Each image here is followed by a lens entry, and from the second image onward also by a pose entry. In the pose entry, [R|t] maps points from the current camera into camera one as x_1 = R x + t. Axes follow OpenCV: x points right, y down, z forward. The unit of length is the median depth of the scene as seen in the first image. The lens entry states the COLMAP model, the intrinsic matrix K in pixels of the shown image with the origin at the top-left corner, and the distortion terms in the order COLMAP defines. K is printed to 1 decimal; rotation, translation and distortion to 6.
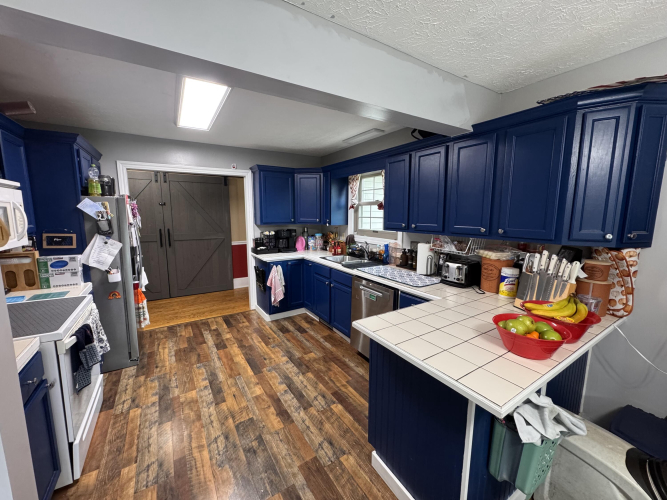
lens RADIAL K [[267.0, 0, 333.5], [0, 267.0, 250.0], [0, 0, 1]] dist [-0.000589, -0.000055]
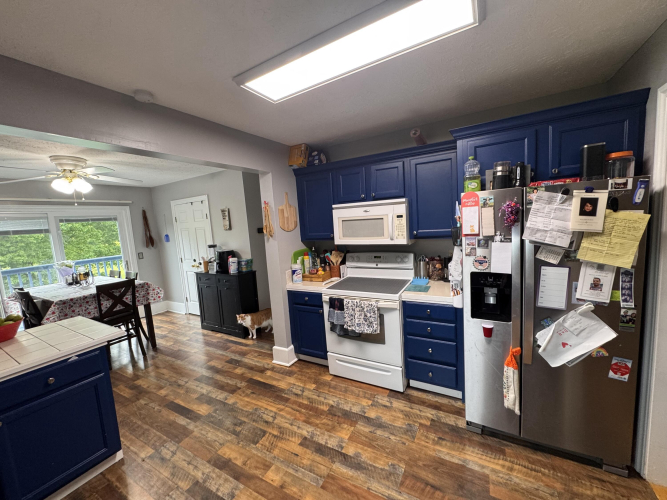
lens RADIAL K [[267.0, 0, 333.5], [0, 267.0, 250.0], [0, 0, 1]] dist [-0.000589, -0.000055]
pose [[-0.882277, 0.108382, -0.458083, -0.180350], [-0.003300, 0.971685, 0.236255, -0.271413], [0.470719, 0.209954, -0.856938, 1.745329]]
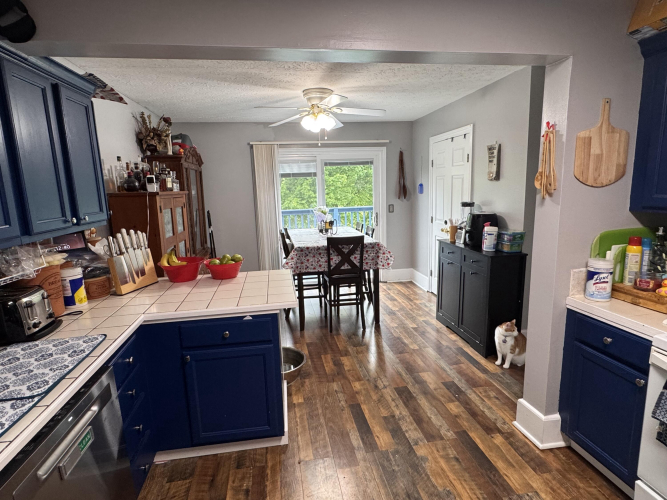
lens RADIAL K [[358.0, 0, 333.5], [0, 358.0, 250.0], [0, 0, 1]] dist [-0.000875, -0.001327]
pose [[-0.918884, -0.042851, 0.392193, -0.390714], [0.086724, 0.947832, 0.306748, -0.208928], [-0.384877, 0.315879, -0.867231, 1.451727]]
